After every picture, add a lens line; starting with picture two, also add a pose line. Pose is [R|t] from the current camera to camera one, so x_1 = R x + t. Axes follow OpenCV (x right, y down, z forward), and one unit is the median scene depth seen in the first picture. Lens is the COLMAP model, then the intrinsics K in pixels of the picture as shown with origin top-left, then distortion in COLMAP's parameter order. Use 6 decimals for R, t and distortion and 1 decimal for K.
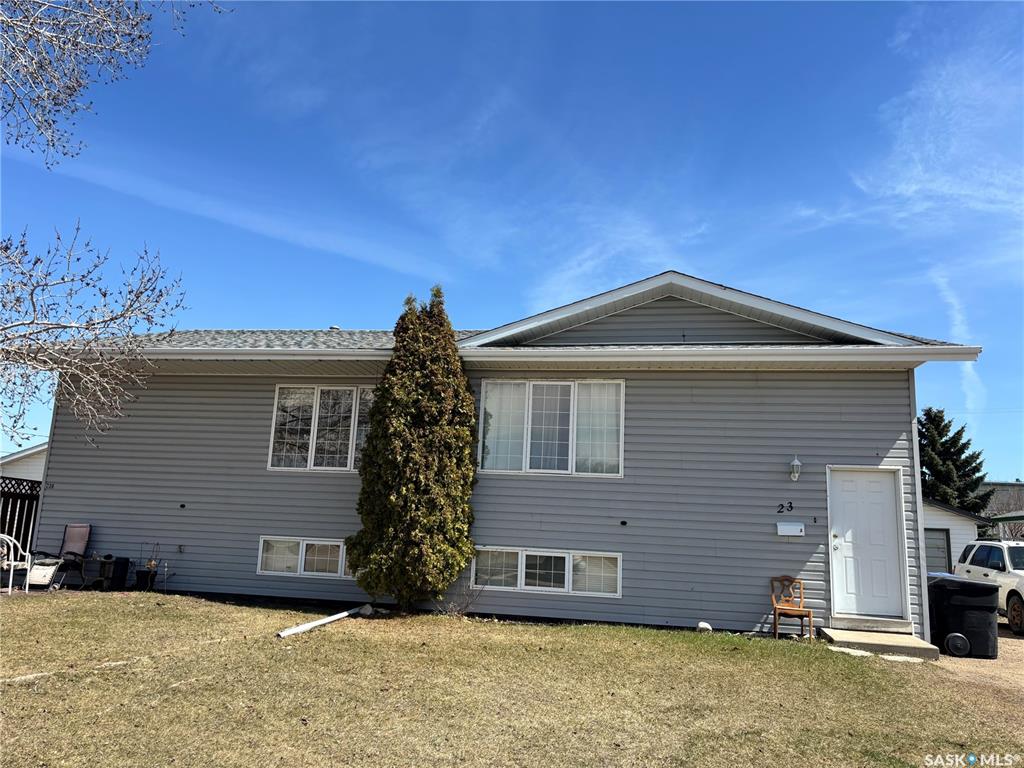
lens RADIAL K [[773.8, 0, 510.5], [0, 773.8, 381.7], [0, 0, 1]] dist [0.001129, -0.001584]
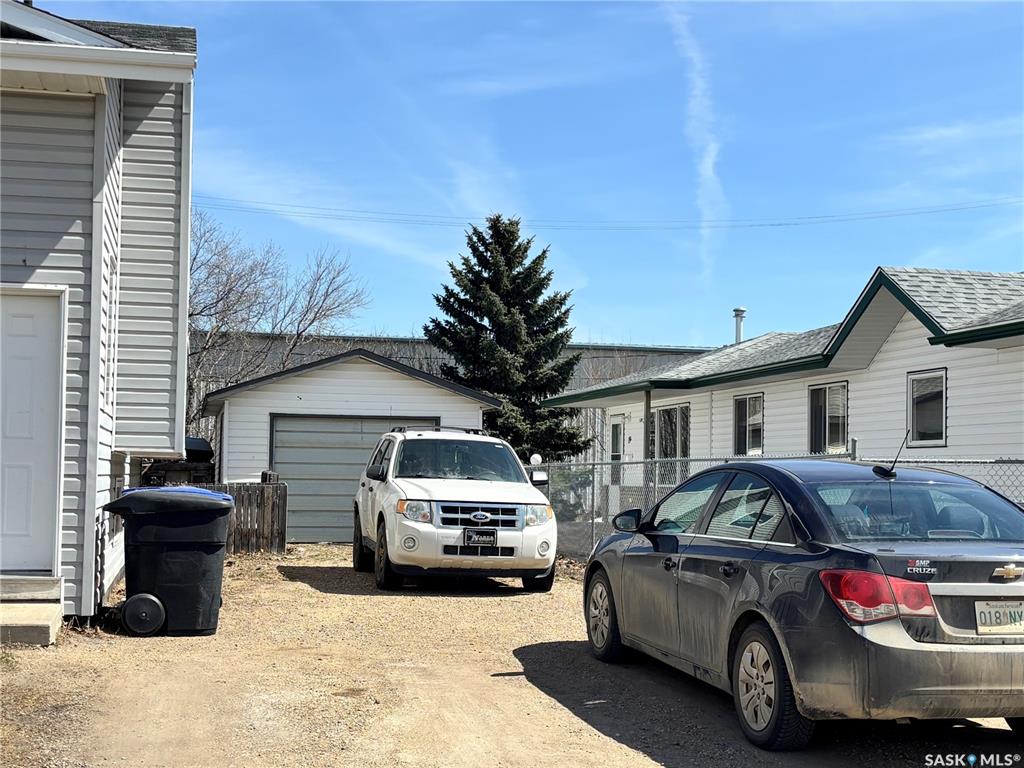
lens RADIAL K [[1422.9, 0, 510.3], [0, 1422.9, 386.7], [0, 0, 1]] dist [0.082529, 0.000000]
pose [[0.921201, -0.004112, 0.389066, 0.139286], [-0.055551, 0.988310, 0.141974, 0.008386], [-0.385102, -0.152399, 0.910204, 0.004060]]
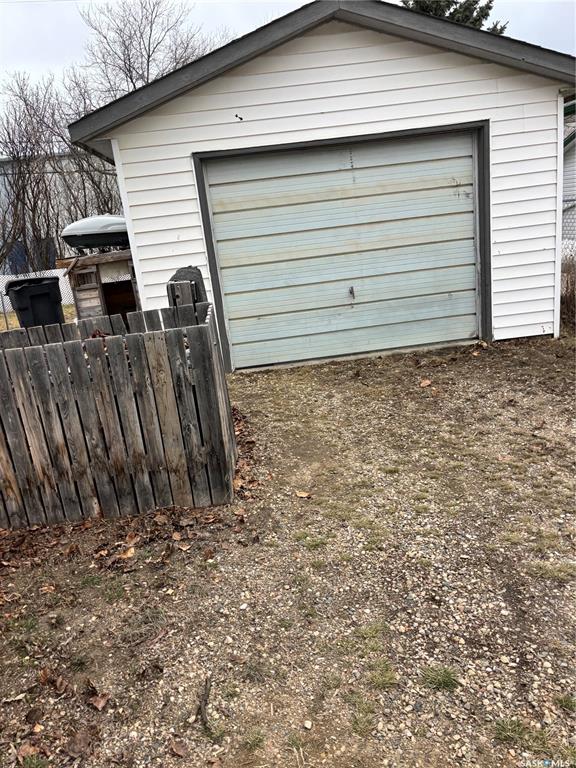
lens RADIAL K [[580.4, 0, 288.2], [0, 580.4, 384.9], [0, 0, 1]] dist [0.001129, -0.001584]
pose [[0.954249, -0.213444, 0.209407, 0.287680], [0.097050, 0.883495, 0.458278, 0.117649], [-0.282826, -0.416988, 0.863788, 0.536027]]
